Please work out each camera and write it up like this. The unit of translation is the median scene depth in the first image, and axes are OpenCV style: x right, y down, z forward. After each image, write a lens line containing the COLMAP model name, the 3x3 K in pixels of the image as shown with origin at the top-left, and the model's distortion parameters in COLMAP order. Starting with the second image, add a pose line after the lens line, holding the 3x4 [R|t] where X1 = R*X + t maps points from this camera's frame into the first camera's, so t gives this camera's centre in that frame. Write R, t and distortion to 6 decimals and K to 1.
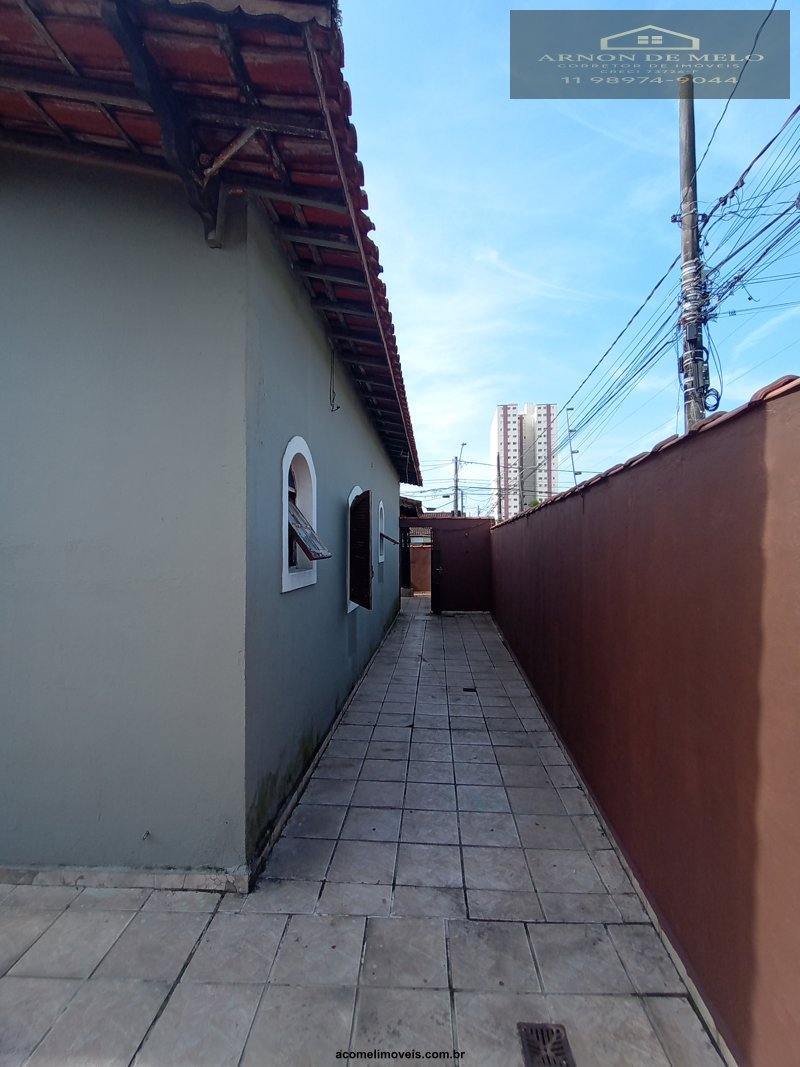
lens RADIAL K [[490.8, 0, 400.0], [0, 490.8, 533.5], [0, 0, 1]] dist [-0.016777, -0.000329]
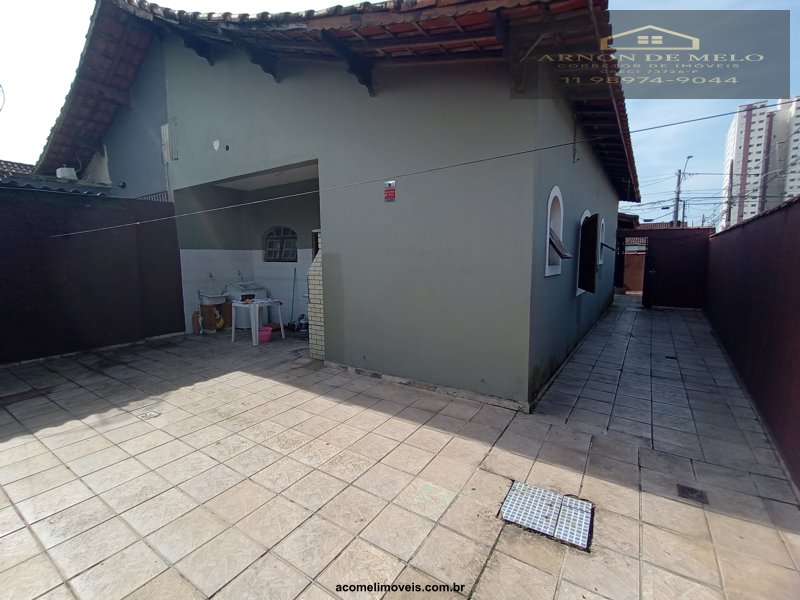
lens RADIAL K [[368.0, 0, 385.4], [0, 368.0, 297.0], [0, 0, 1]] dist [-0.016777, -0.000329]
pose [[0.850619, 0.056212, -0.522769, -0.014735], [0.017876, 0.990602, 0.135603, 0.000841], [0.525479, -0.124691, 0.841620, -0.252144]]
